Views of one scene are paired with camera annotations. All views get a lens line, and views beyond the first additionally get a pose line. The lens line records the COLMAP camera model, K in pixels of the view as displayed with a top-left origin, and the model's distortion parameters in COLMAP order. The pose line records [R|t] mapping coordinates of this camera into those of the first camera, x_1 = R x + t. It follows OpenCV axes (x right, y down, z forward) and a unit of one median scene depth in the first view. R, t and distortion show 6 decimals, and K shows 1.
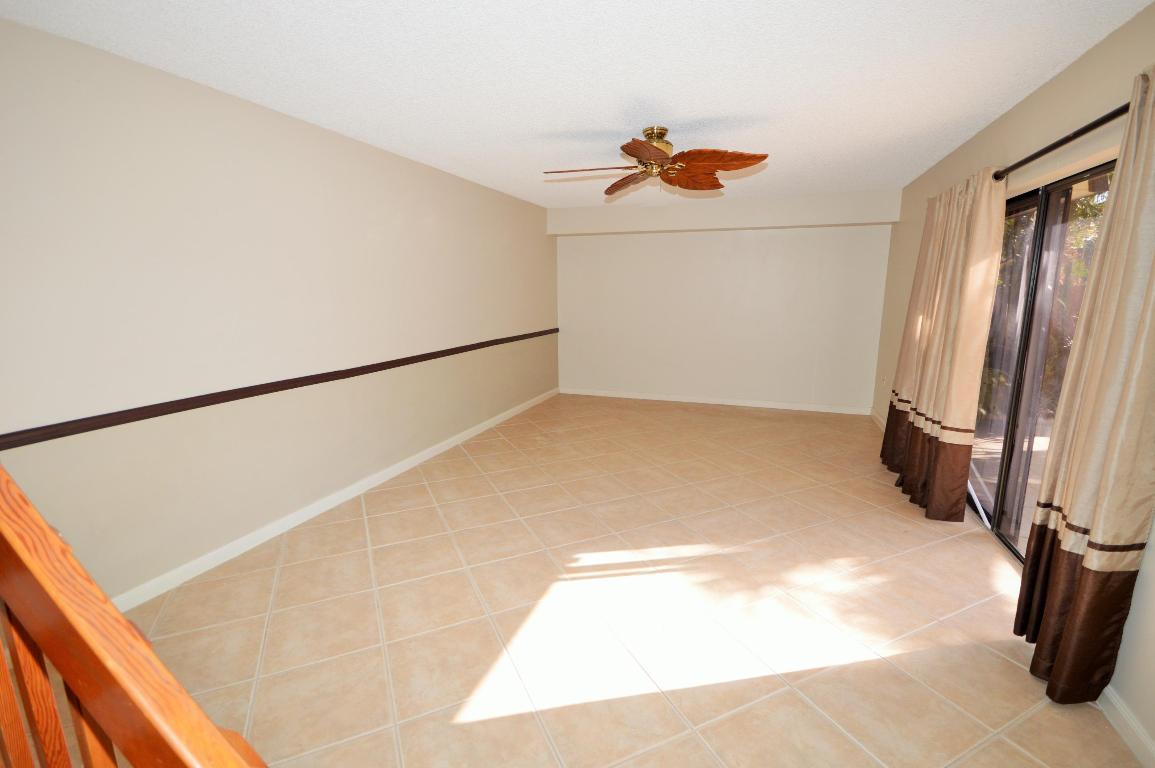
lens RADIAL K [[508.4, 0, 577.5], [0, 508.4, 384.0], [0, 0, 1]] dist [-0.000072, -0.020644]
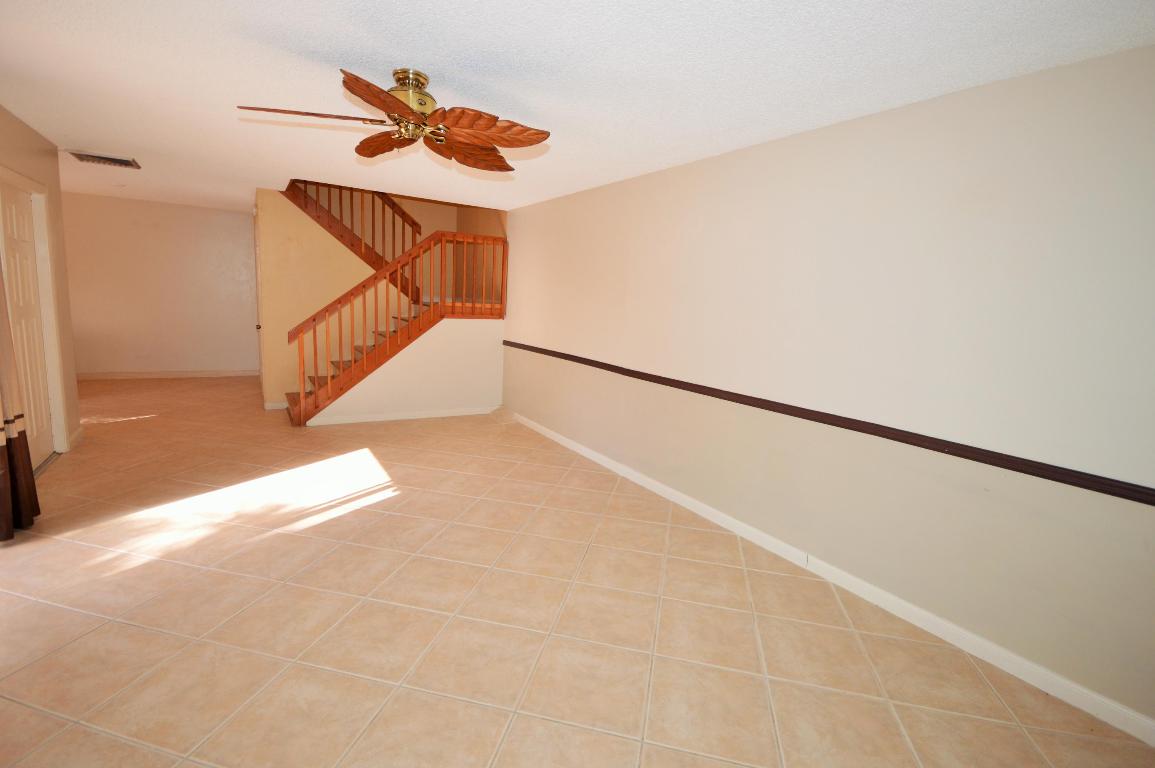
lens RADIAL K [[508.4, 0, 577.5], [0, 508.4, 384.0], [0, 0, 1]] dist [-0.000072, -0.020644]
pose [[-0.585777, 0.098582, -0.804454, 0.760506], [-0.215699, 0.937814, 0.271989, -0.377723], [0.781242, 0.332845, -0.528086, 2.009968]]
